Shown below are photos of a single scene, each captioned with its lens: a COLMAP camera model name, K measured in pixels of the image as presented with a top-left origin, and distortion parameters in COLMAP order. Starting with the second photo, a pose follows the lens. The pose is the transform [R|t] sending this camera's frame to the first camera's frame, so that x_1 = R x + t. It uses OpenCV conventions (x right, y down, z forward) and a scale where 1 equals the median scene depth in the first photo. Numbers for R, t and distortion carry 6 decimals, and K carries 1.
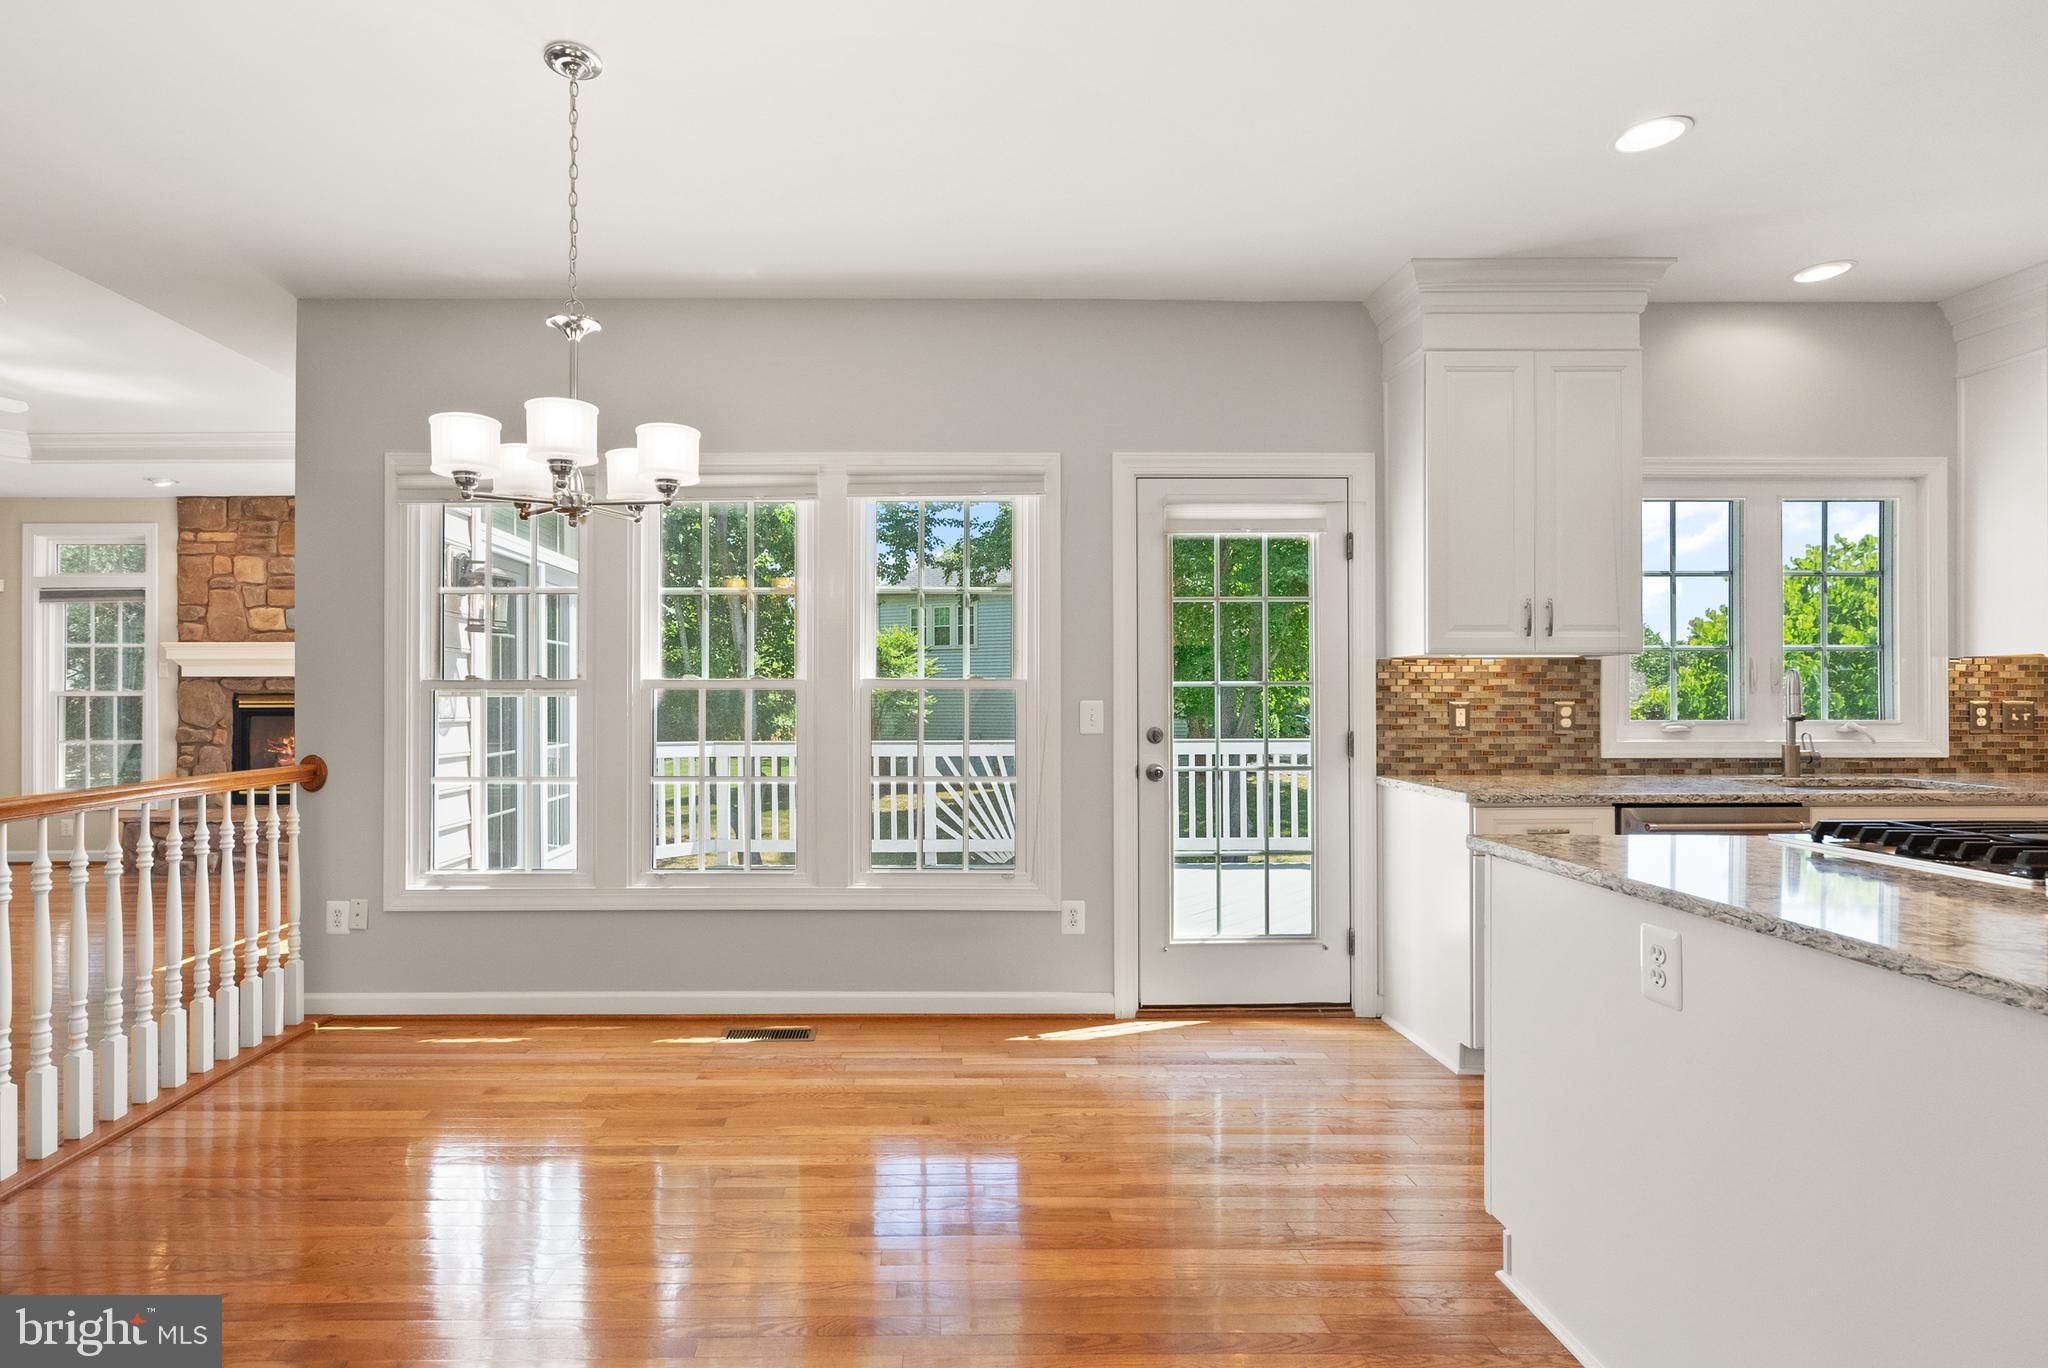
lens RADIAL K [[983.9, 0, 932.6], [0, 983.9, 689.9], [0, 0, 1]] dist [-0.000163, 0.000149]
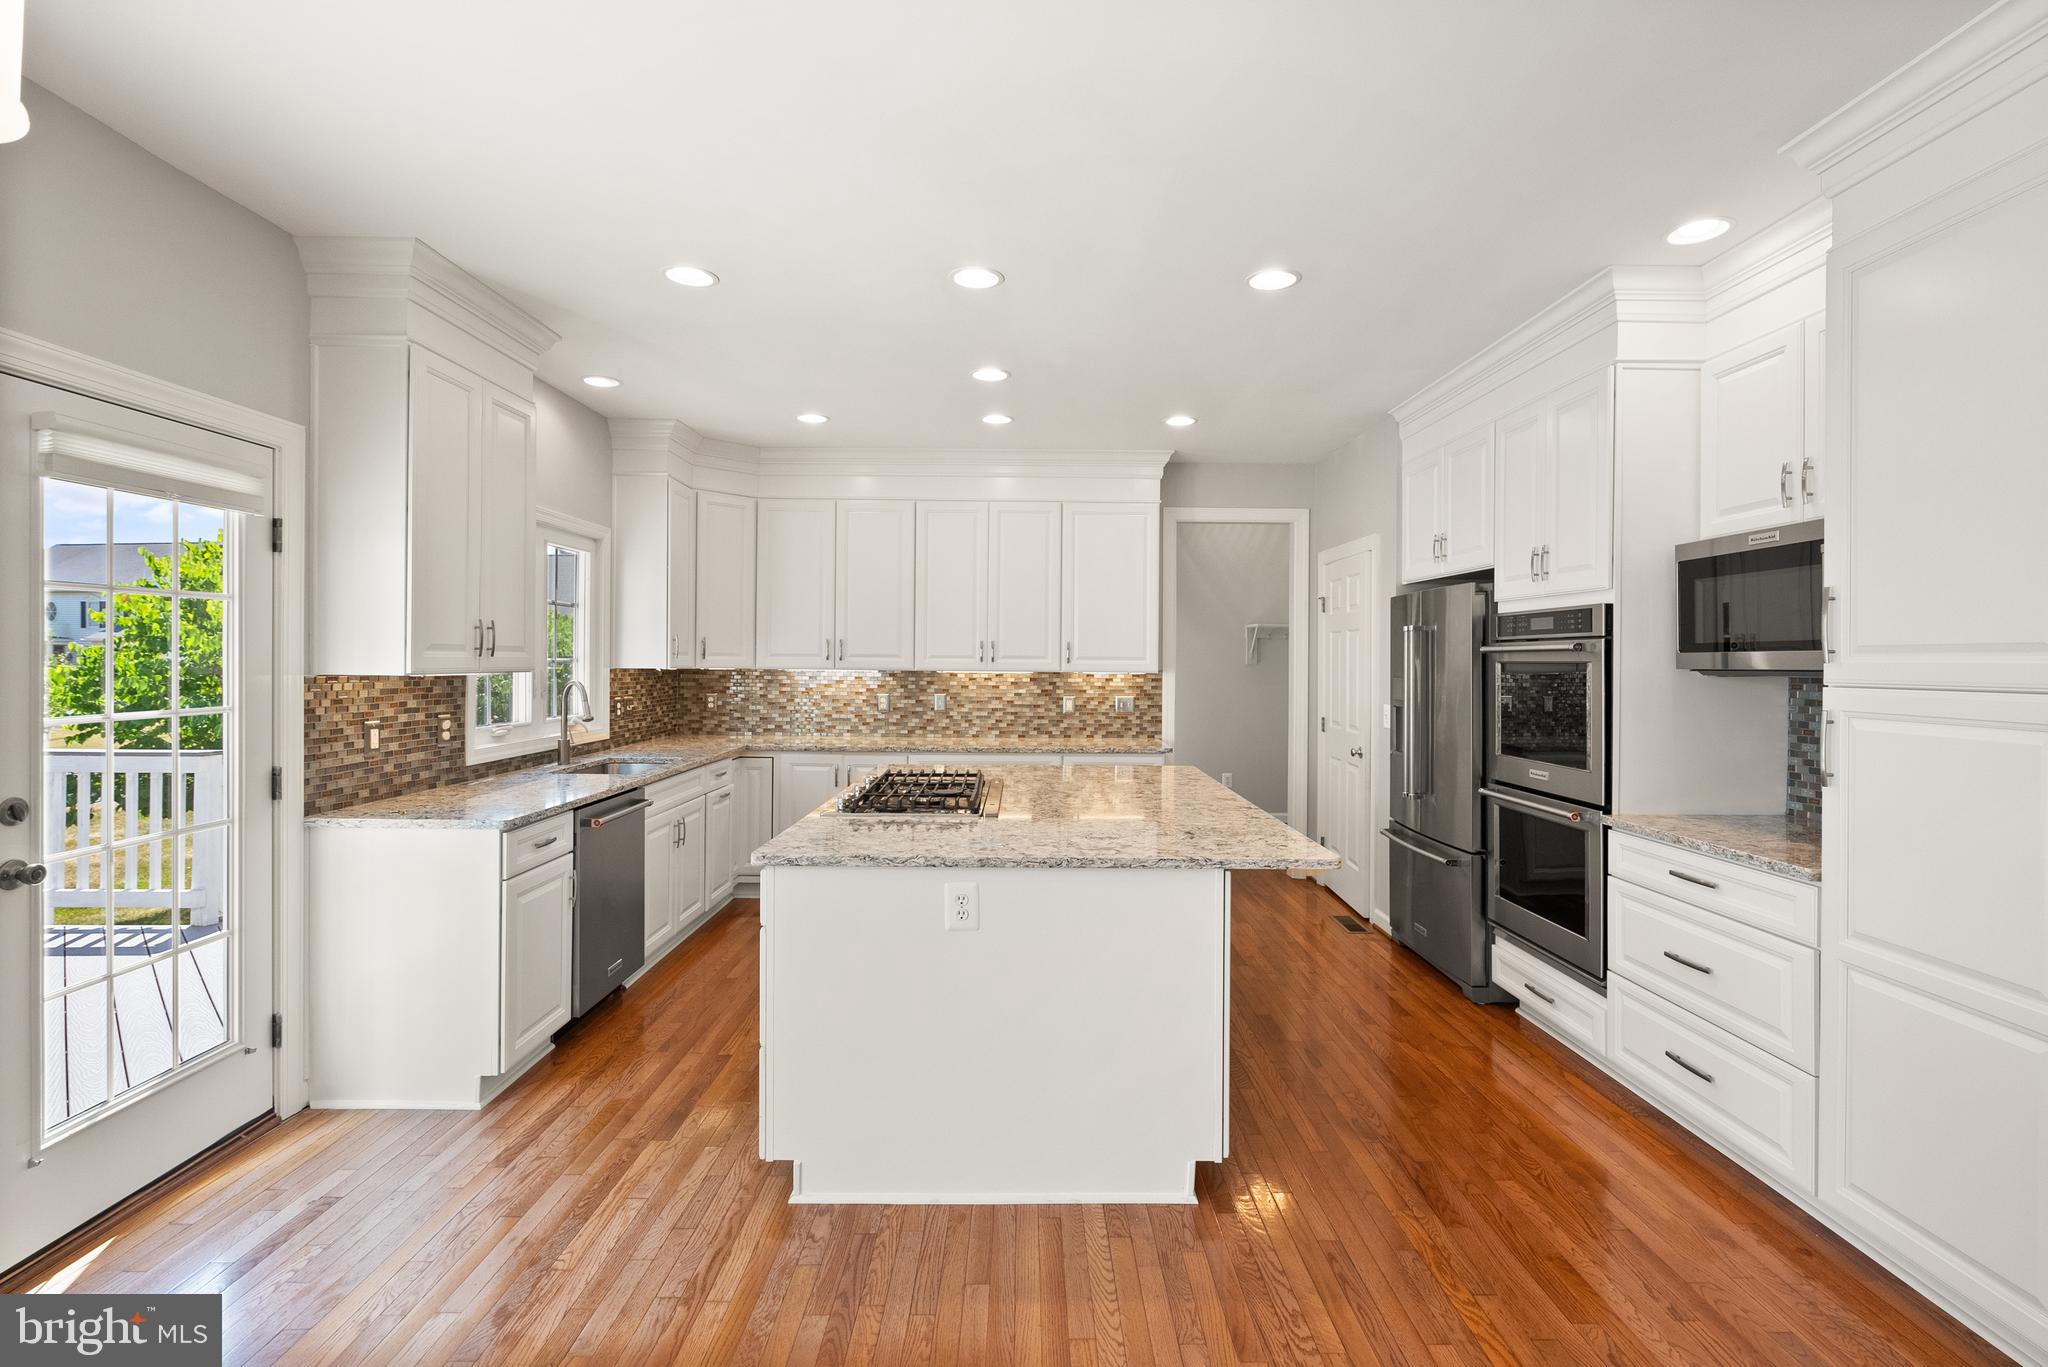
lens RADIAL K [[943.0, 0, 1029.7], [0, 943.0, 663.4], [0, 0, 1]] dist [-0.003763, 0.001059]
pose [[-0.002579, -0.002469, 0.999994, -0.340516], [-0.011222, 0.999934, 0.002440, -0.051085], [-0.999934, -0.011216, -0.002607, 0.392202]]
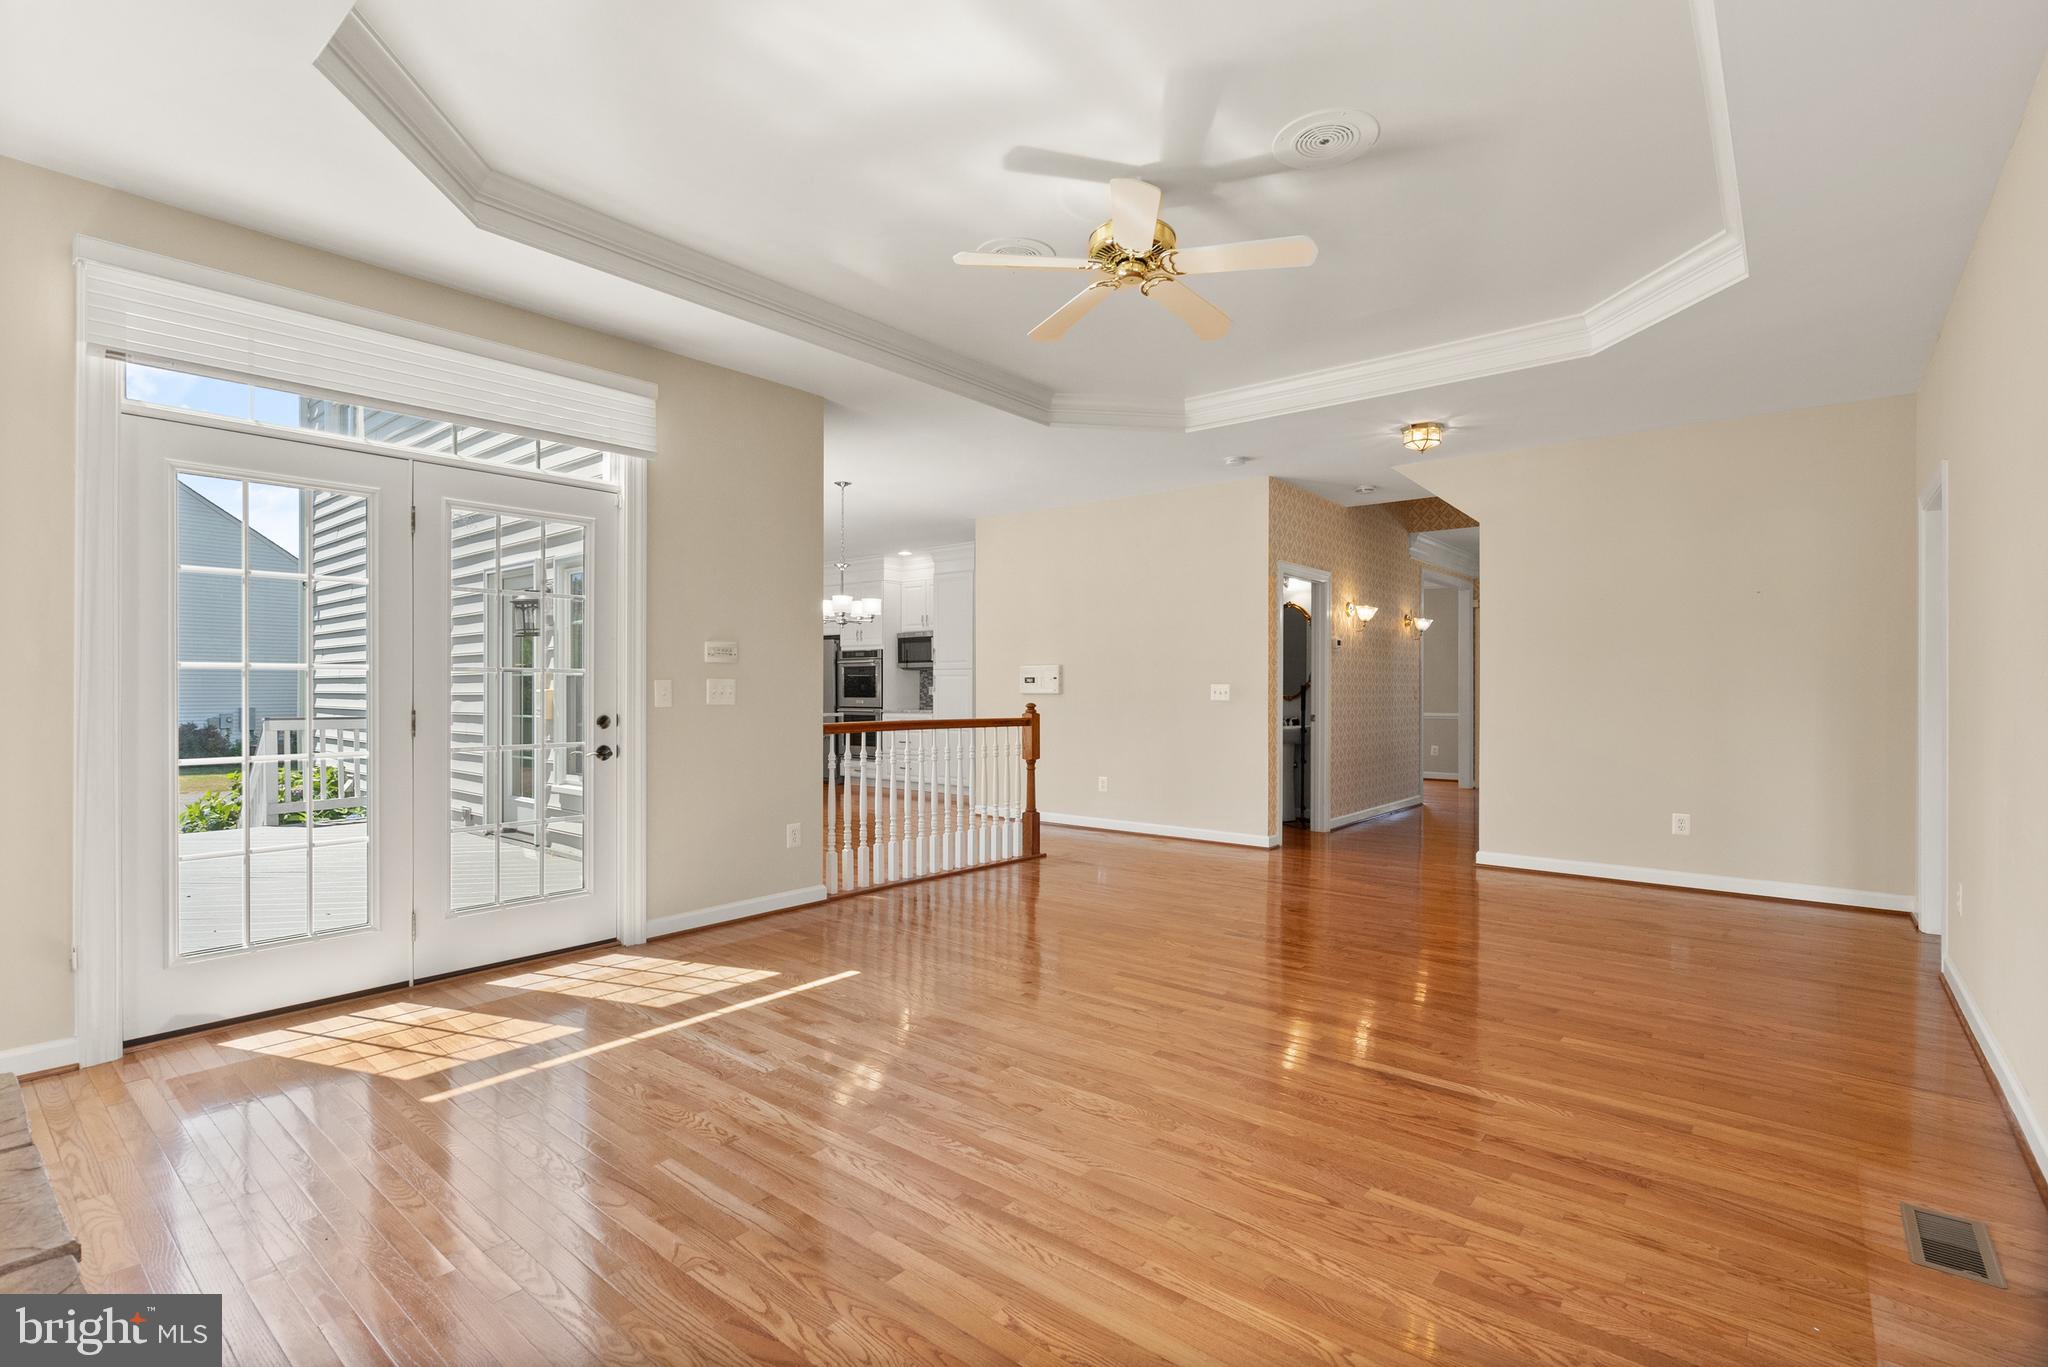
lens RADIAL K [[950.6, 0, 1030.9], [0, 950.6, 693.2], [0, 0, 1]] dist [-0.000807, -0.000097]
pose [[-0.774275, -0.002737, 0.632843, -1.740607], [-0.003843, 0.999993, -0.000378, 0.028961], [-0.632838, -0.002725, -0.774280, 1.878209]]
